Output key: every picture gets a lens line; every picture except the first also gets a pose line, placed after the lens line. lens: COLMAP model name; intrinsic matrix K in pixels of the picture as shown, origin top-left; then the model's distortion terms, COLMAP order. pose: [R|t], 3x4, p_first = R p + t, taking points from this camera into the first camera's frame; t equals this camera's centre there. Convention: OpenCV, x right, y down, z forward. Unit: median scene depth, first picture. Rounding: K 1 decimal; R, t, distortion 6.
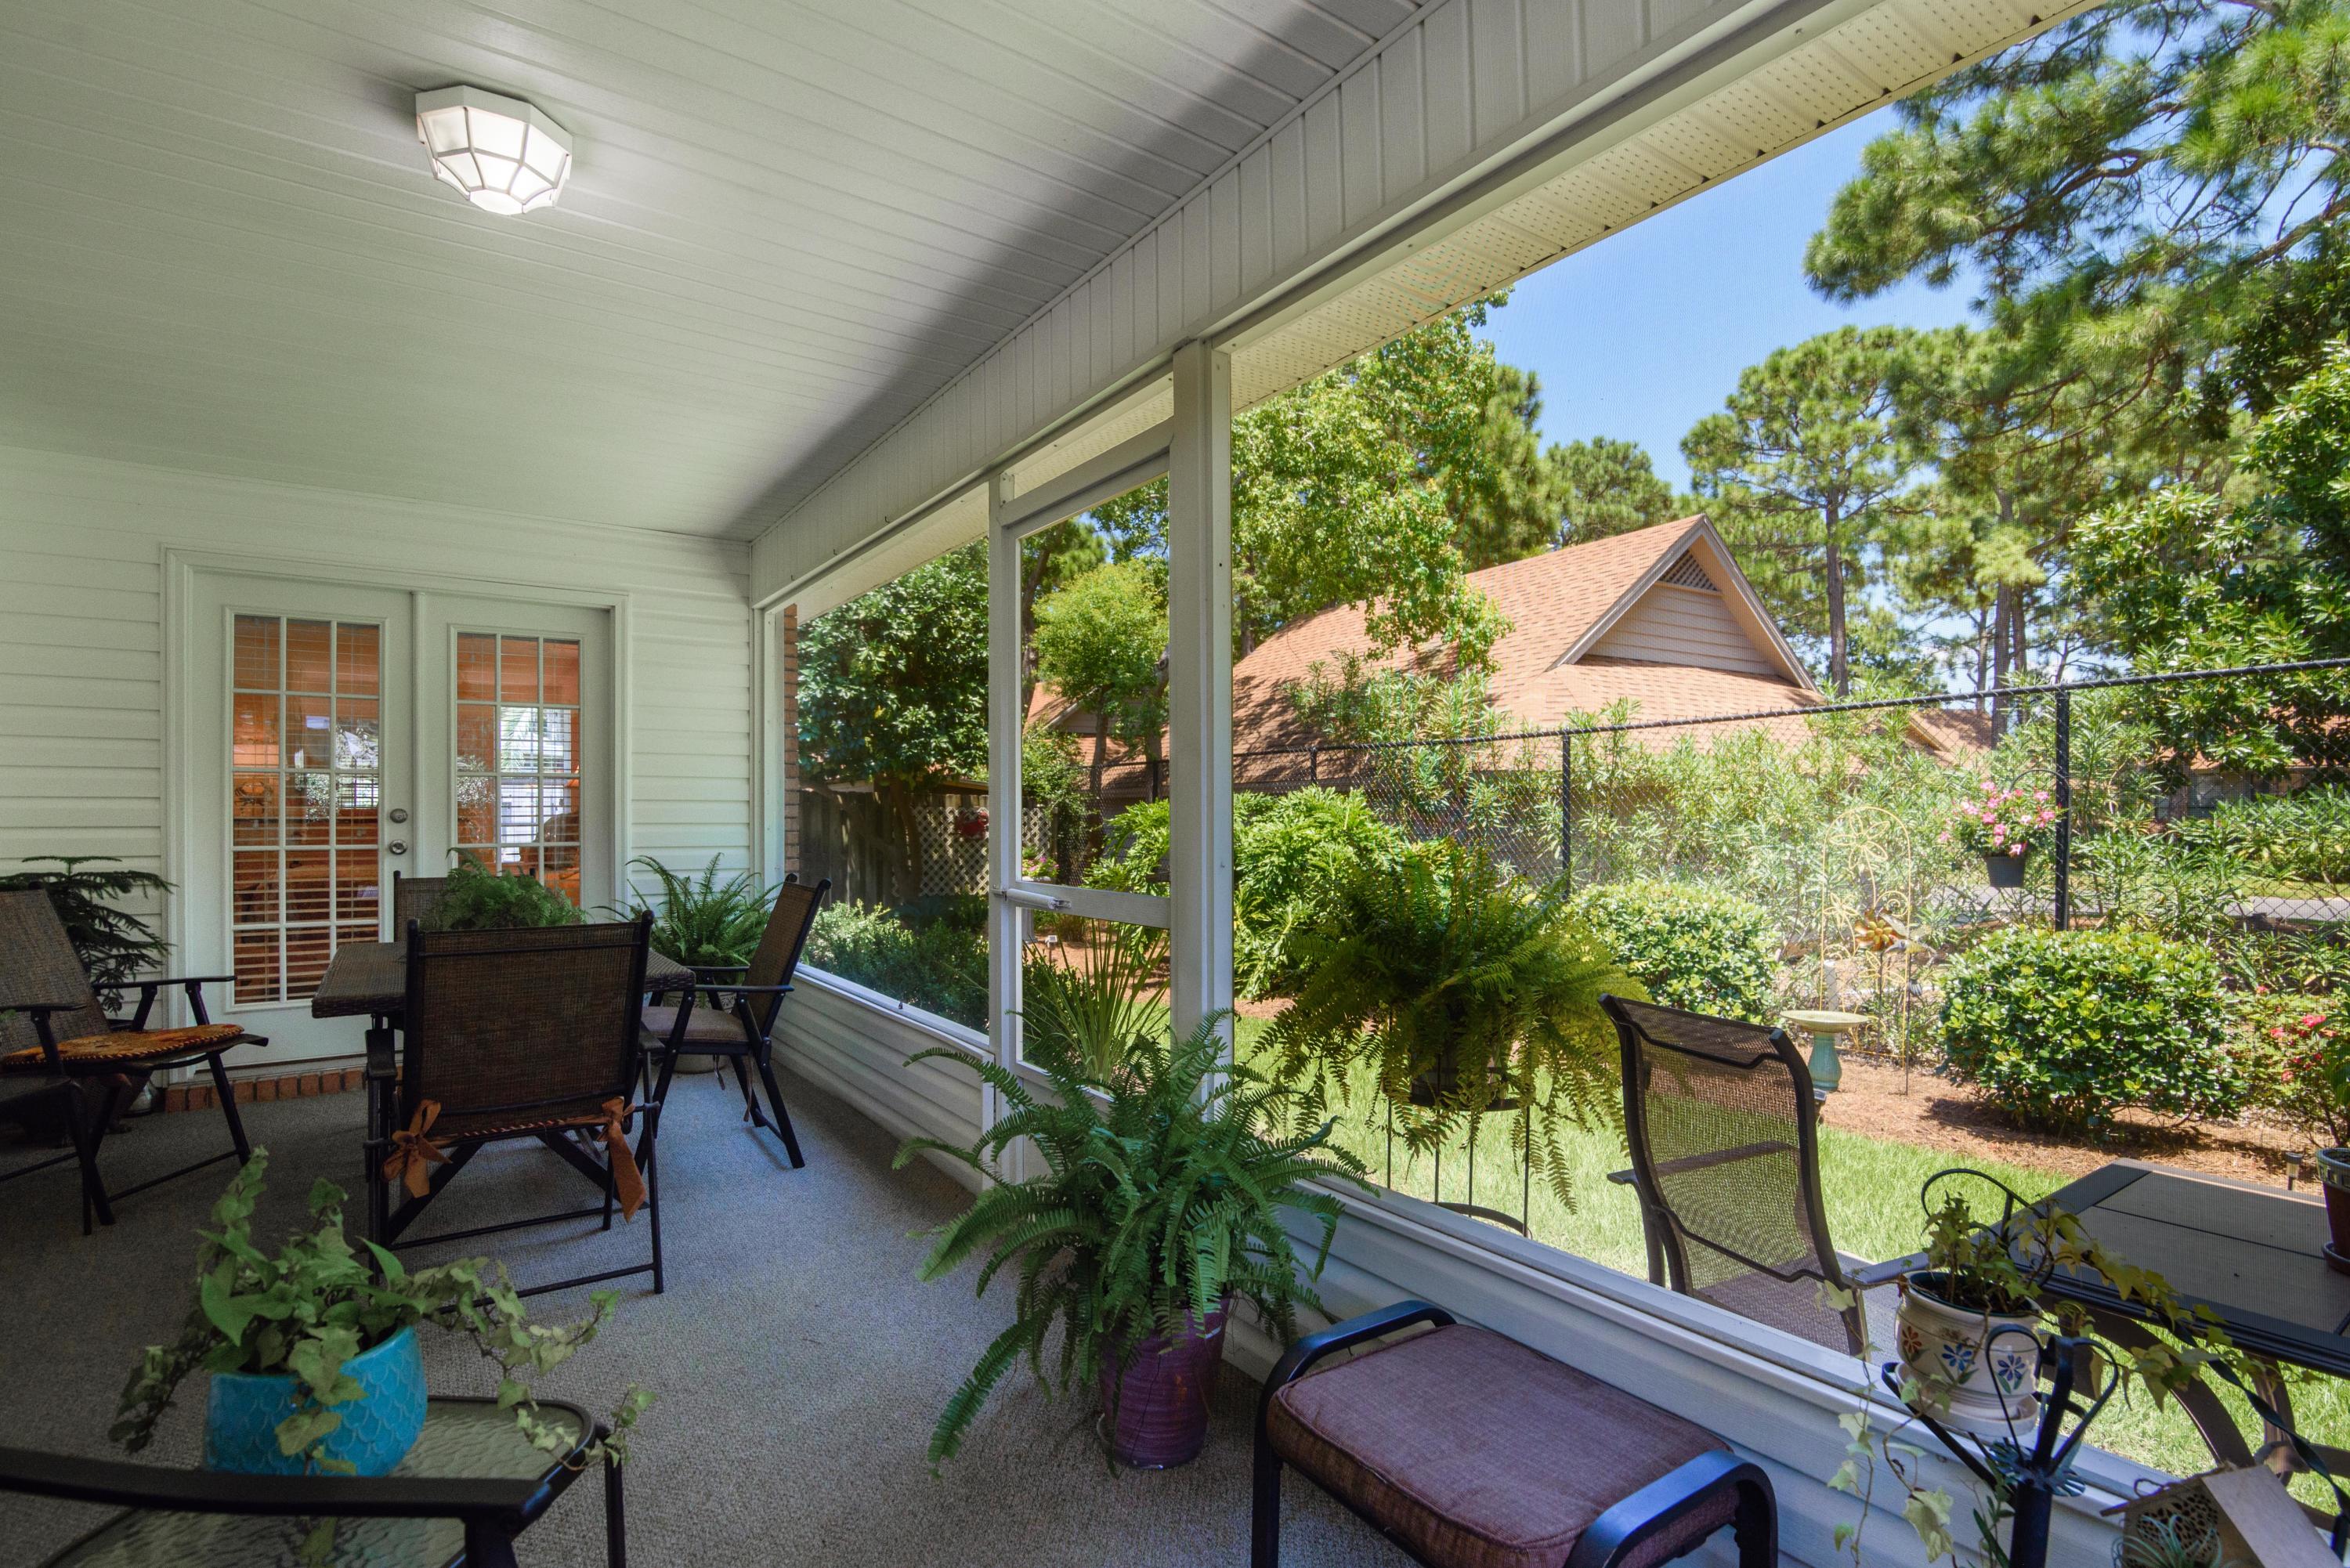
lens RADIAL K [[1080.5, 0, 1188.0], [0, 1080.5, 788.0], [0, 0, 1]] dist [-0.003014, 0.000879]
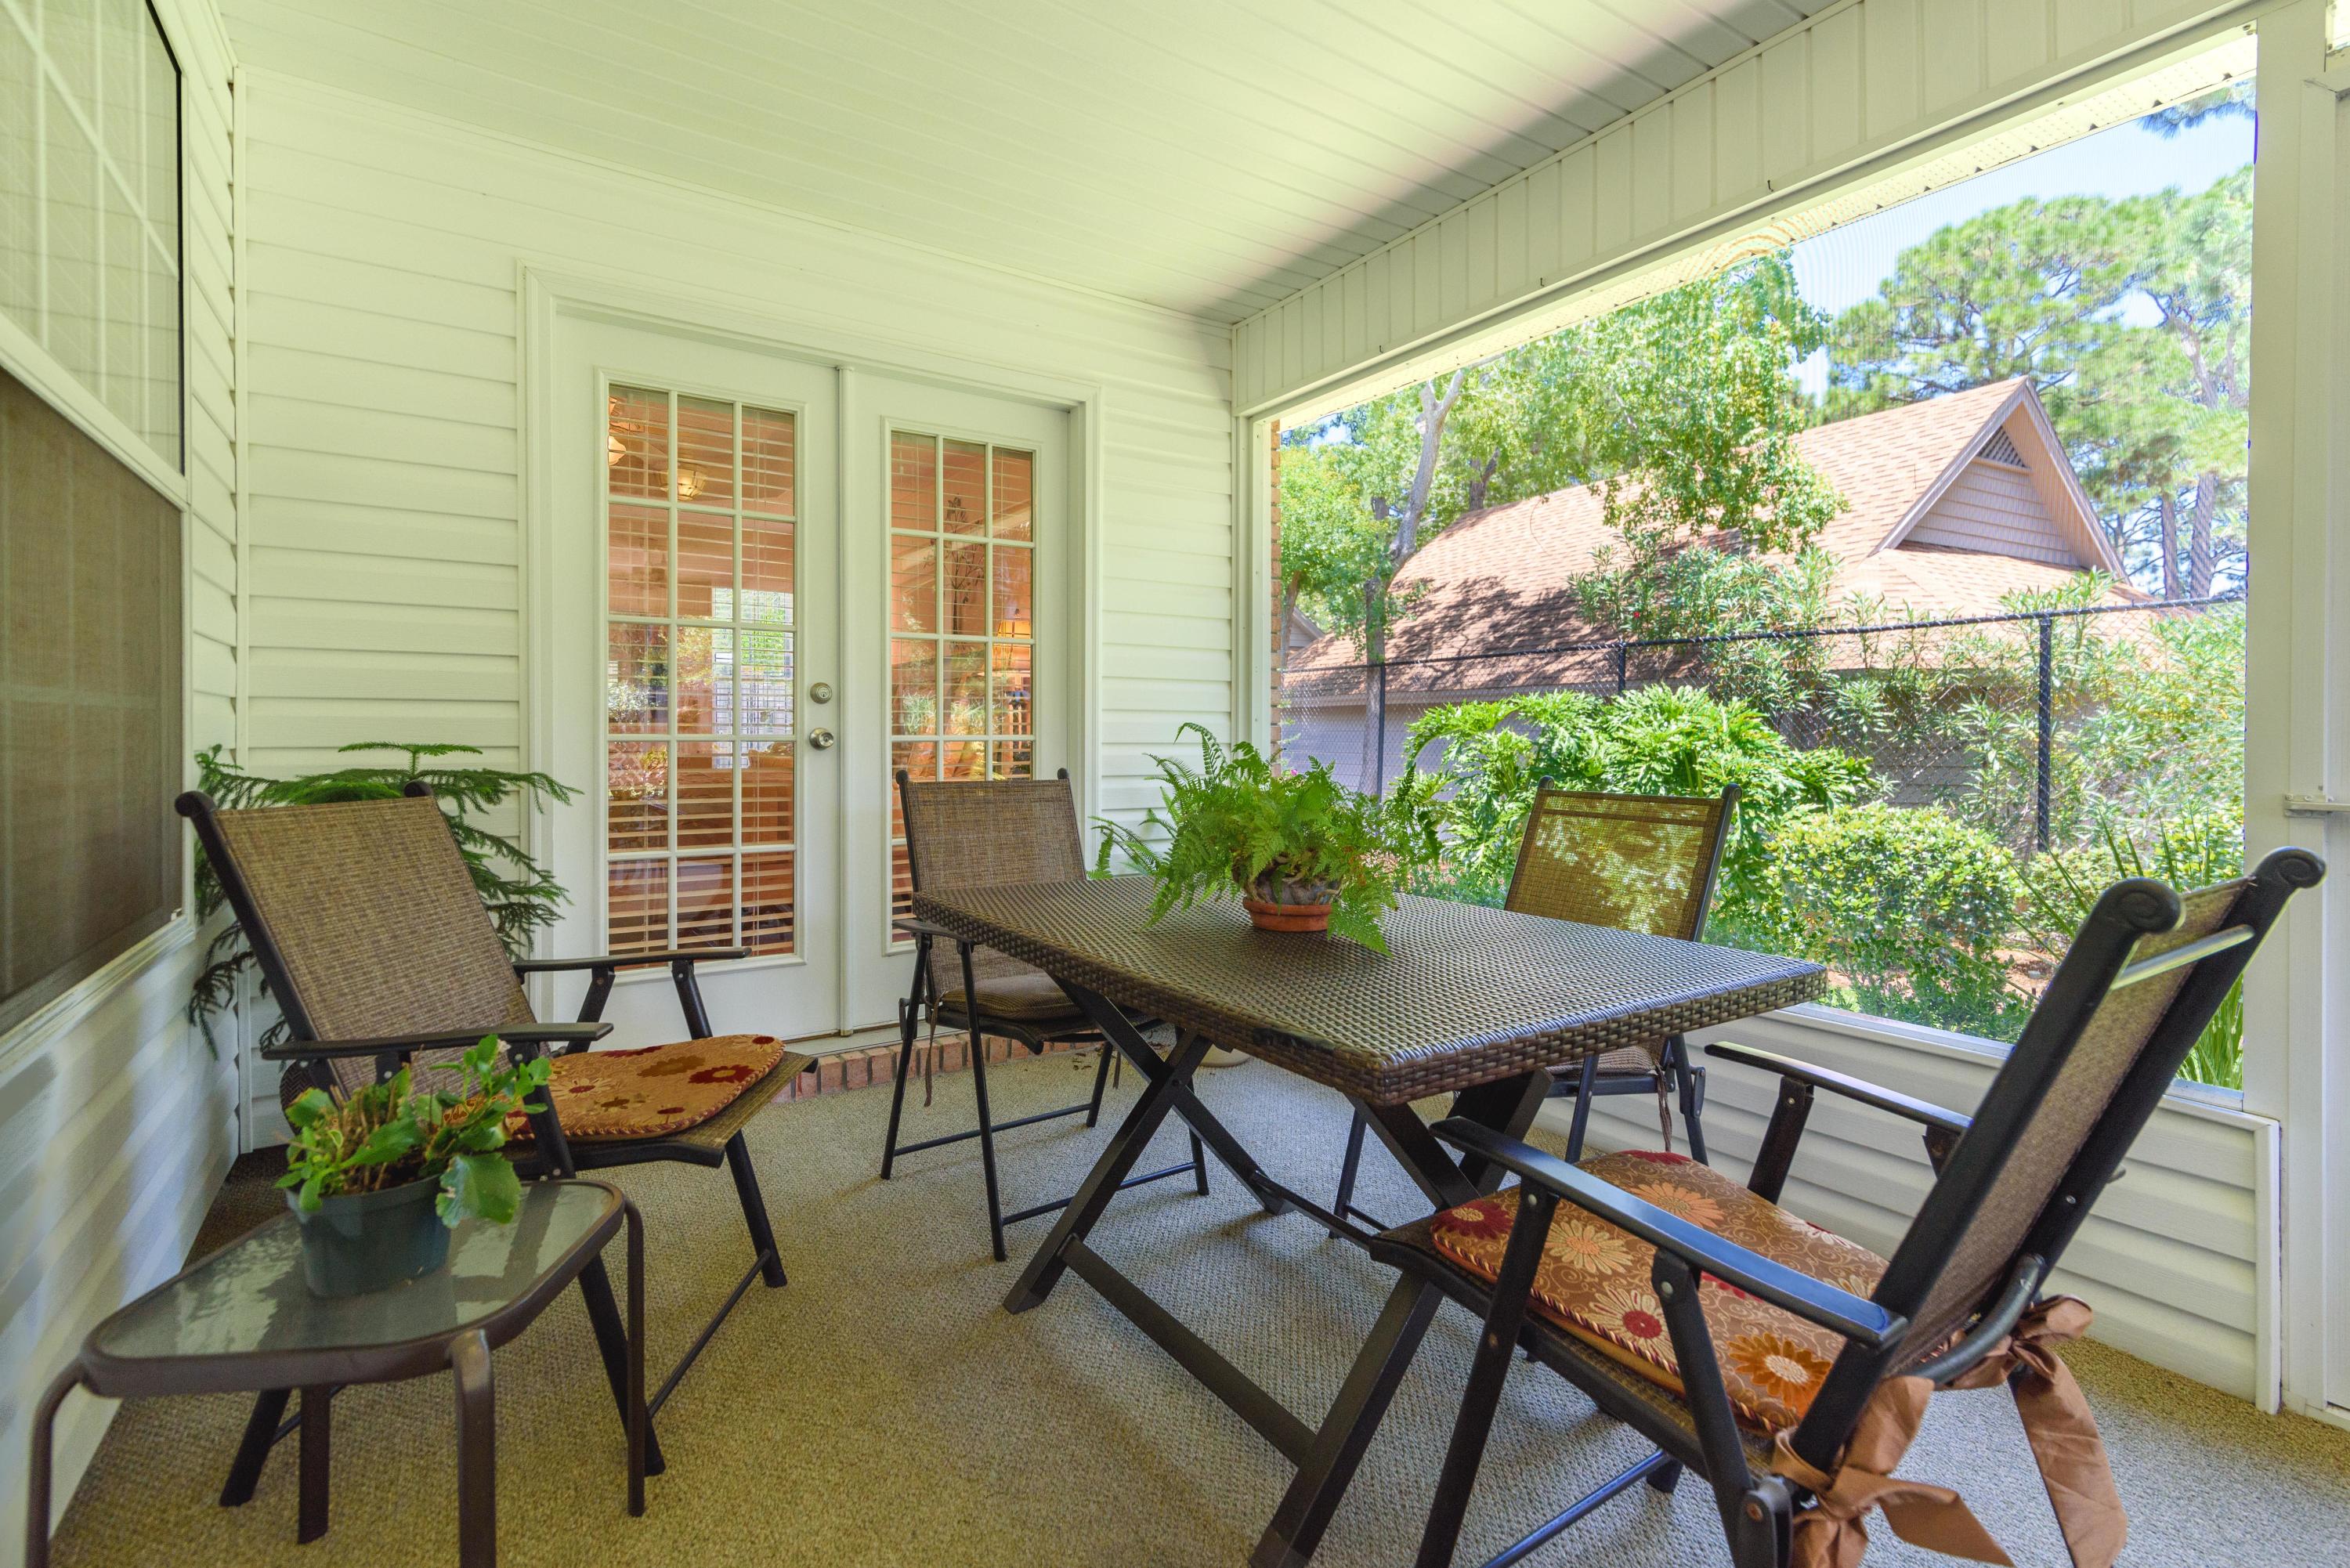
lens RADIAL K [[1080.5, 0, 1189.9], [0, 1080.5, 750.8], [0, 0, 1]] dist [-0.003014, 0.000879]
pose [[0.999531, 0.001650, -0.030570, -0.162880], [-0.000473, 0.999259, 0.038479, 0.012264], [0.030611, -0.038447, 0.998792, 0.109992]]
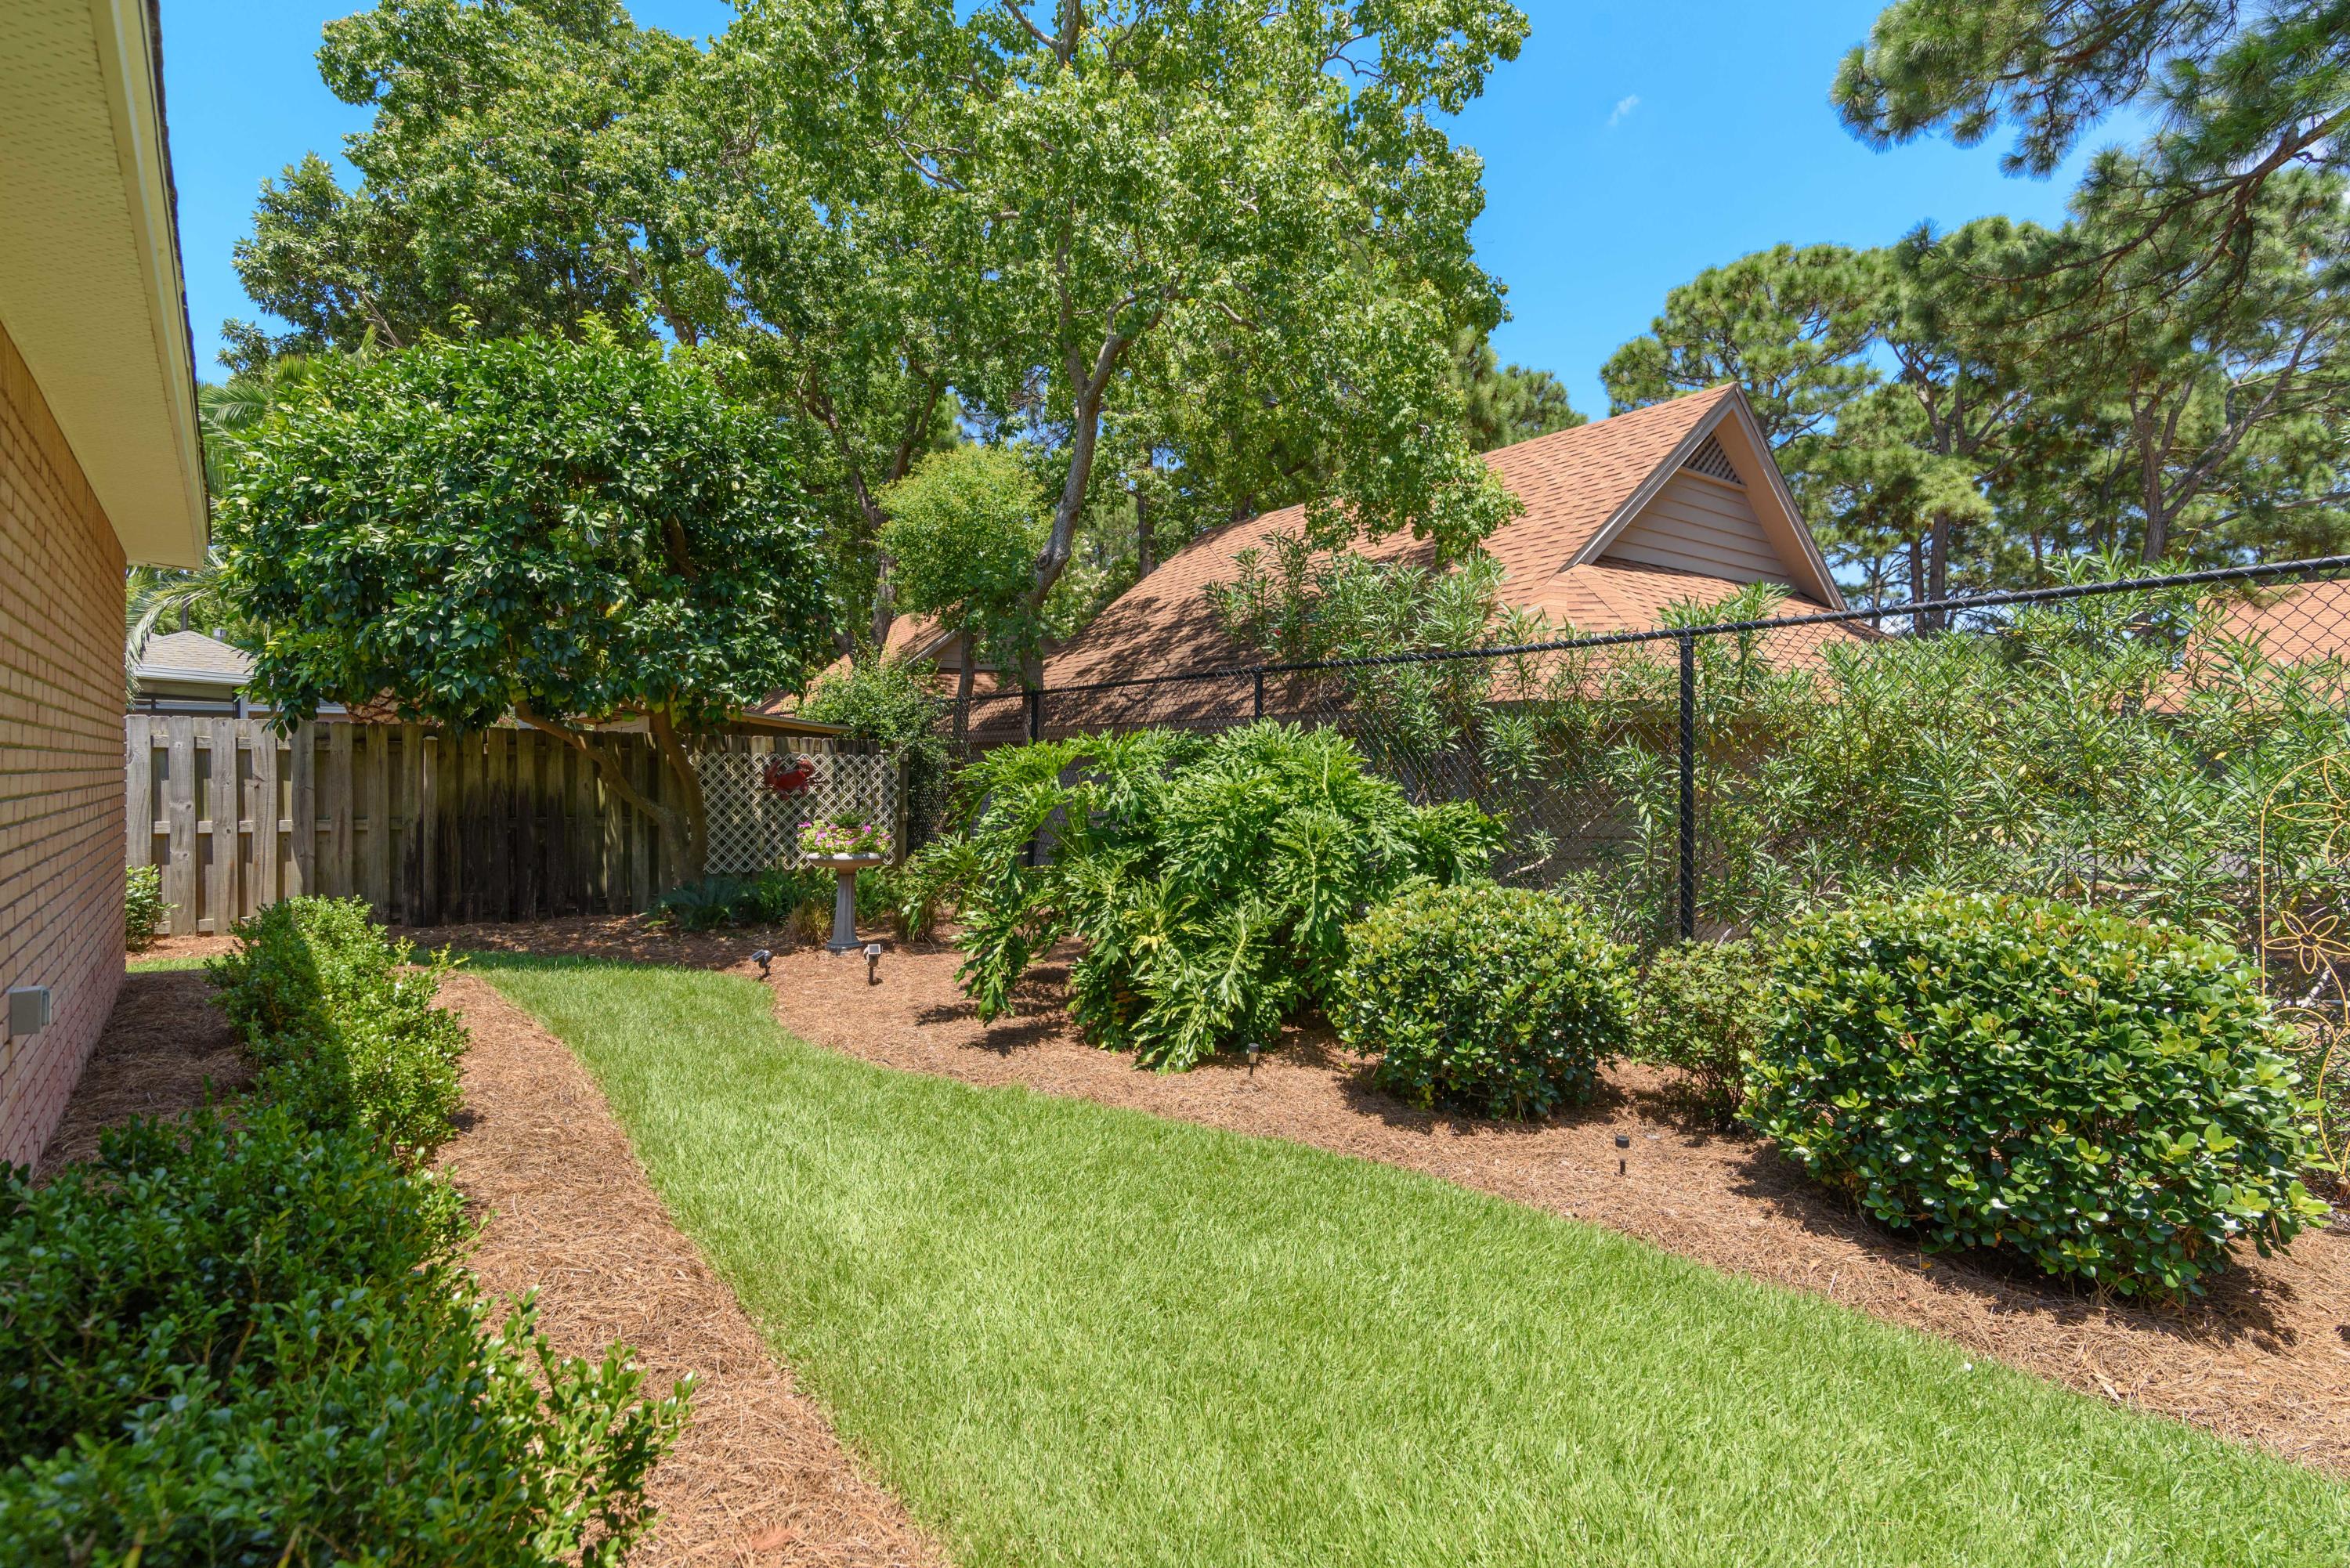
lens RADIAL K [[1080.5, 0, 1192.9], [0, 1080.5, 762.1], [0, 0, 1]] dist [-0.003014, 0.000879]
pose [[0.994259, -0.000265, 0.107002, -0.000445], [-0.002229, 0.999729, 0.023191, 0.006275], [-0.106979, -0.023297, 0.993988, 0.254810]]
